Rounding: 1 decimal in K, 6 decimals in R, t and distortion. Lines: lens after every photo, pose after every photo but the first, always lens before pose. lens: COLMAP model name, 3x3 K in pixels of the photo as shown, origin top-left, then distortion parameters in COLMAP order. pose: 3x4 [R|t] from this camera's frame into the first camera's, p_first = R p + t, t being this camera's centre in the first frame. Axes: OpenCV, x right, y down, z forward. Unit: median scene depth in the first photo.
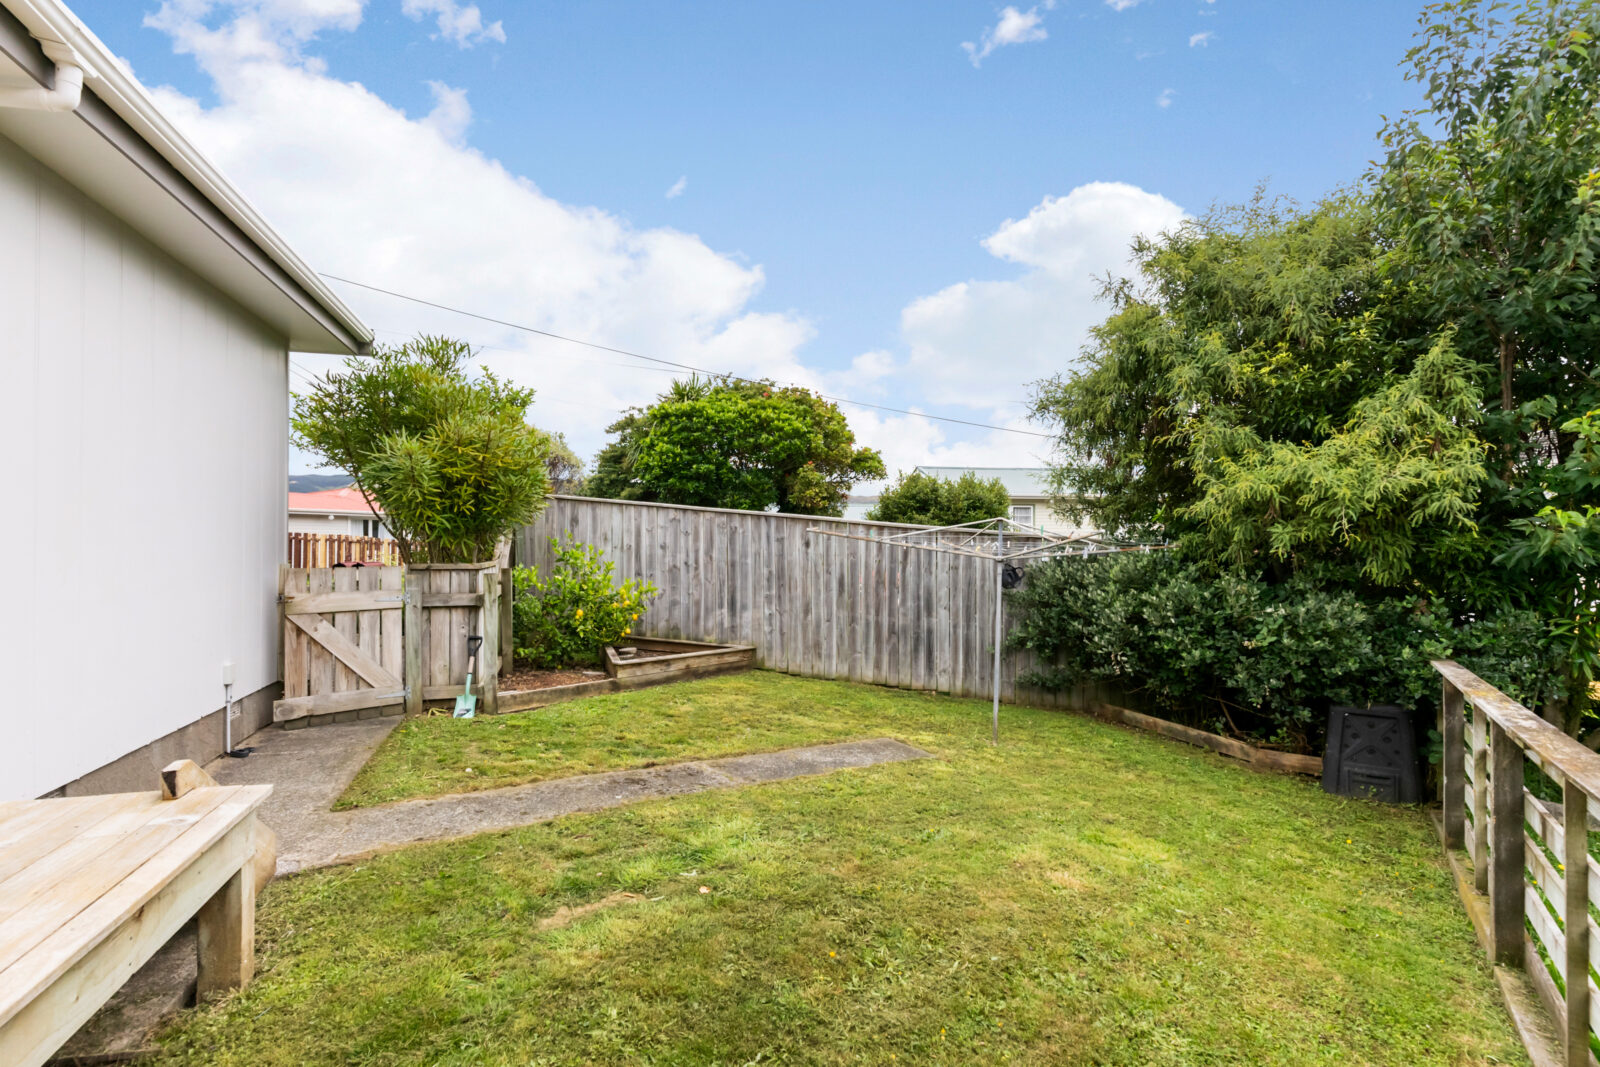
lens RADIAL K [[785.3, 0, 802.2], [0, 785.3, 527.4], [0, 0, 1]] dist [0.000489, 0.000805]
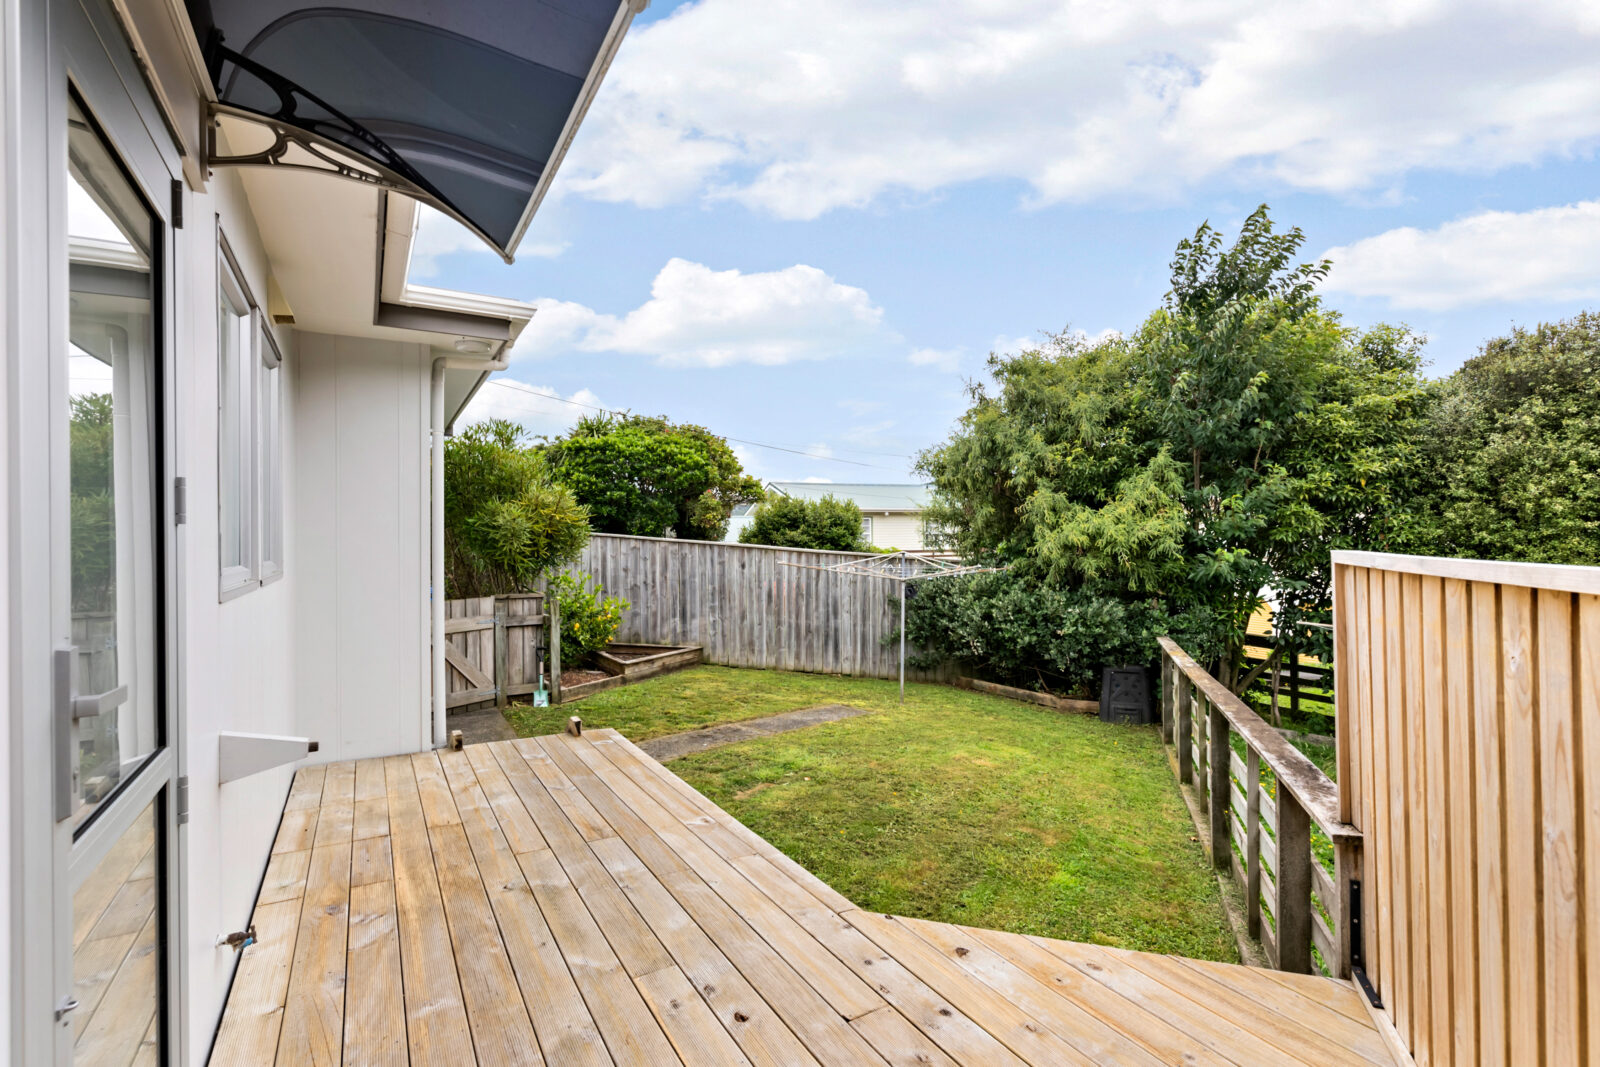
lens RADIAL K [[763.7, 0, 795.9], [0, 763.7, 539.1], [0, 0, 1]] dist [-0.000813, 0.000469]
pose [[0.975642, -0.010930, 0.219095, -0.239378], [0.007466, 0.999834, 0.016631, -0.056631], [-0.219240, -0.014591, 0.975562, -0.324124]]
